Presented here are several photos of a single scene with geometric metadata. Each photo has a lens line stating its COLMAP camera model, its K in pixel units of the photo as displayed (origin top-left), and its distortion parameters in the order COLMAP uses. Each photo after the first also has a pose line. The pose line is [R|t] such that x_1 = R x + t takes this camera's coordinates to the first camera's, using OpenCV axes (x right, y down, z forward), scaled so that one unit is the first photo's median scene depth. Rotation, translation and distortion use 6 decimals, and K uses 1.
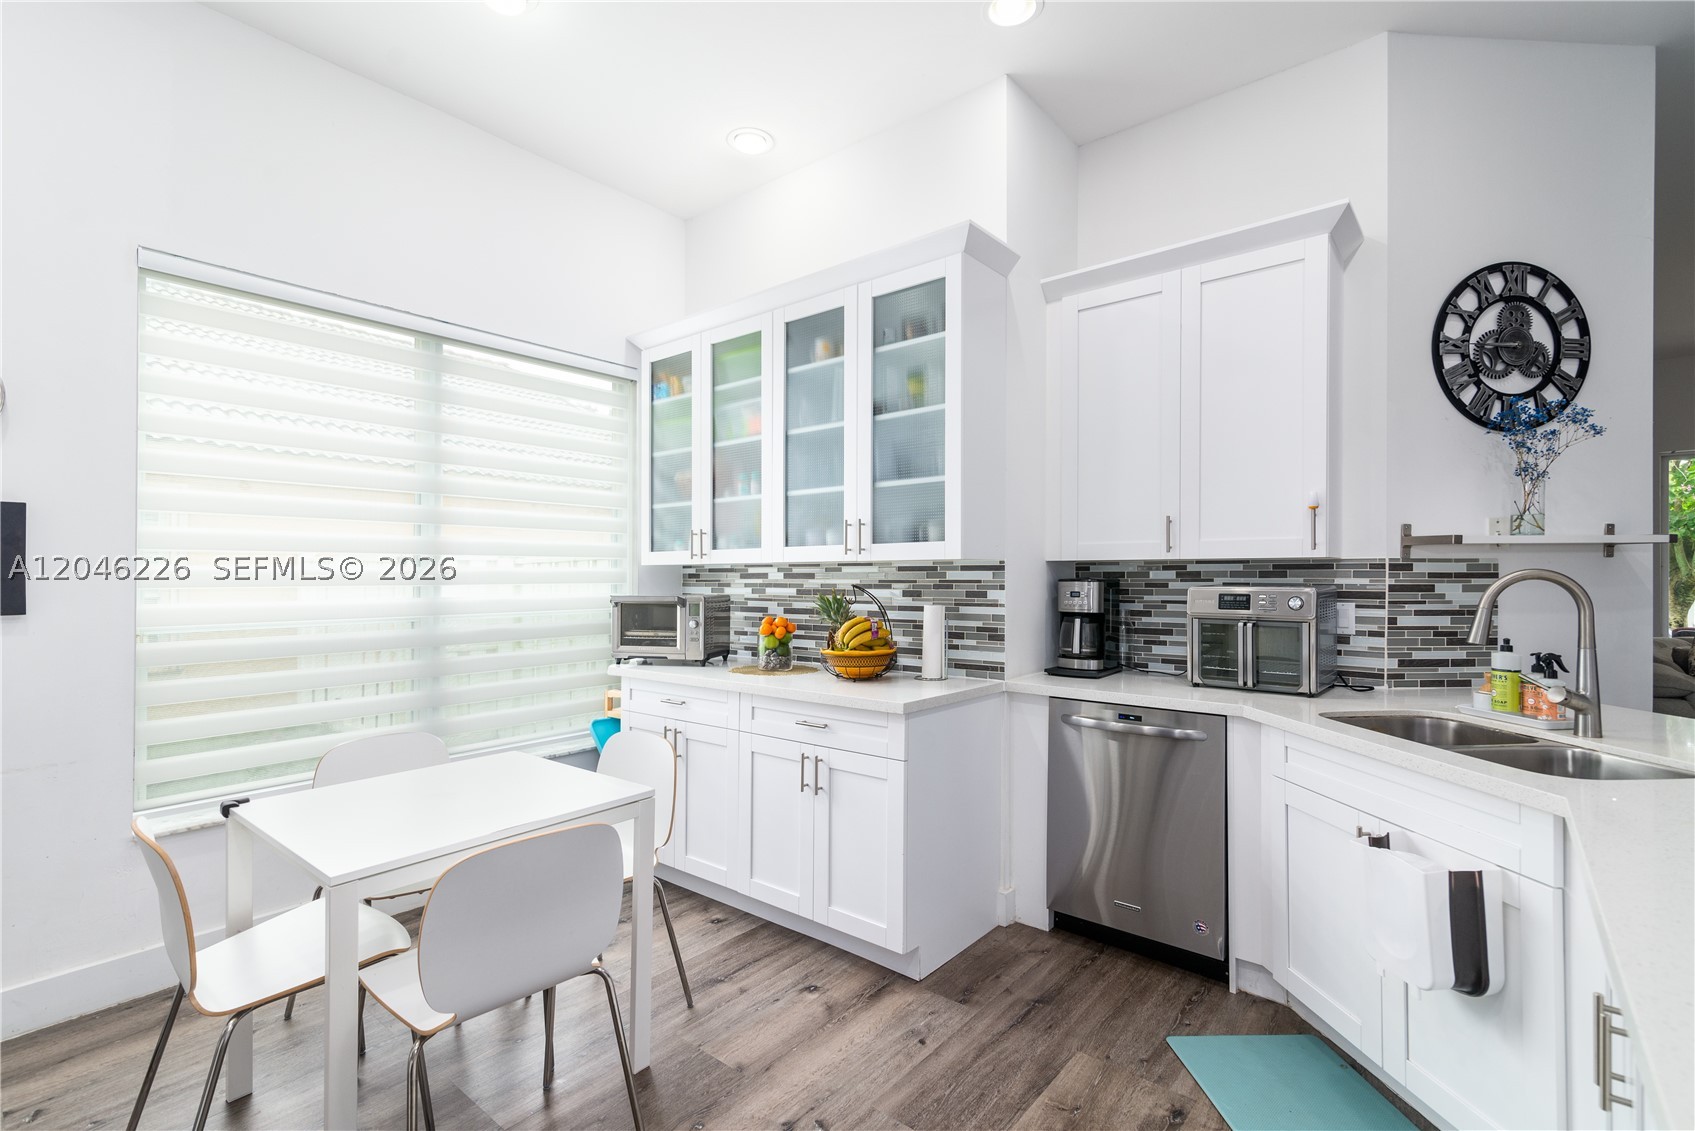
lens RADIAL K [[776.3, 0, 838.3], [0, 776.3, 578.1], [0, 0, 1]] dist [0.013068, -0.000395]
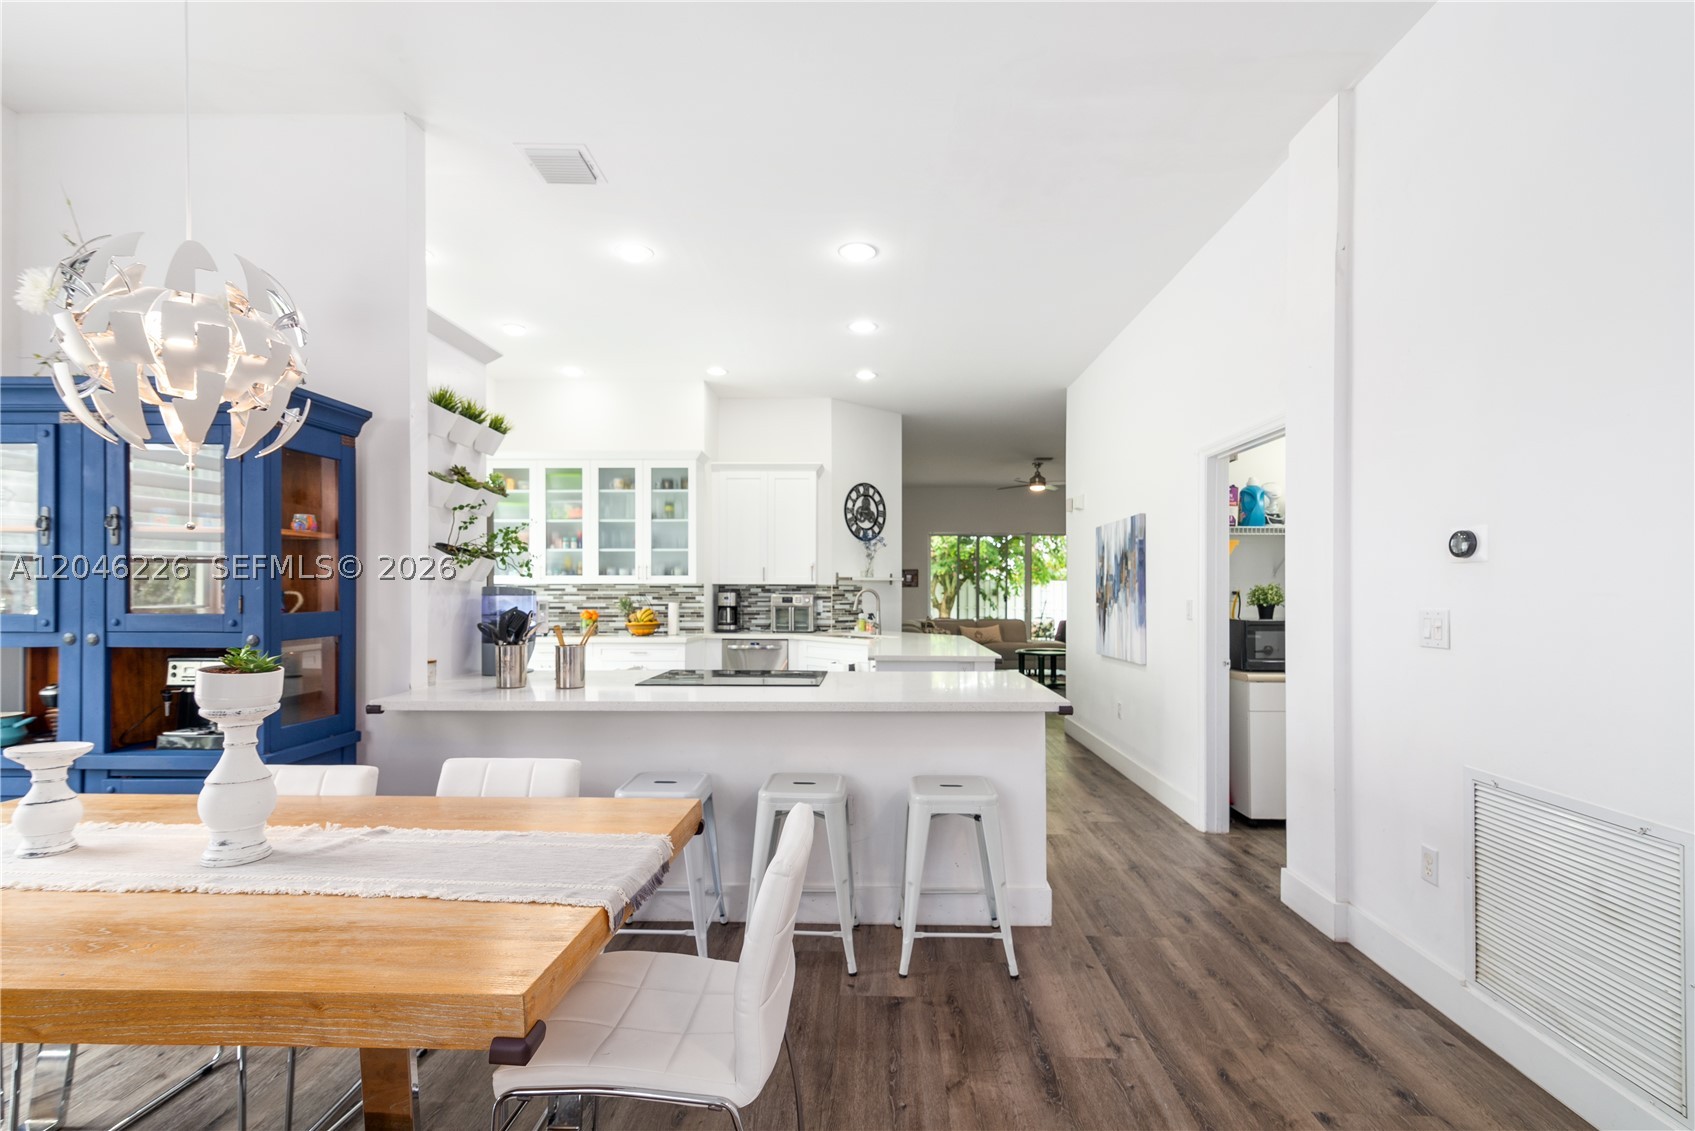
lens RADIAL K [[776.3, 0, 850.5], [0, 776.3, 584.0], [0, 0, 1]] dist [0.013068, -0.000395]
pose [[0.784529, 0.010011, 0.620011, -0.950313], [-0.002422, 0.999912, -0.013081, 0.008649], [-0.620087, 0.008761, 0.784484, -1.199917]]
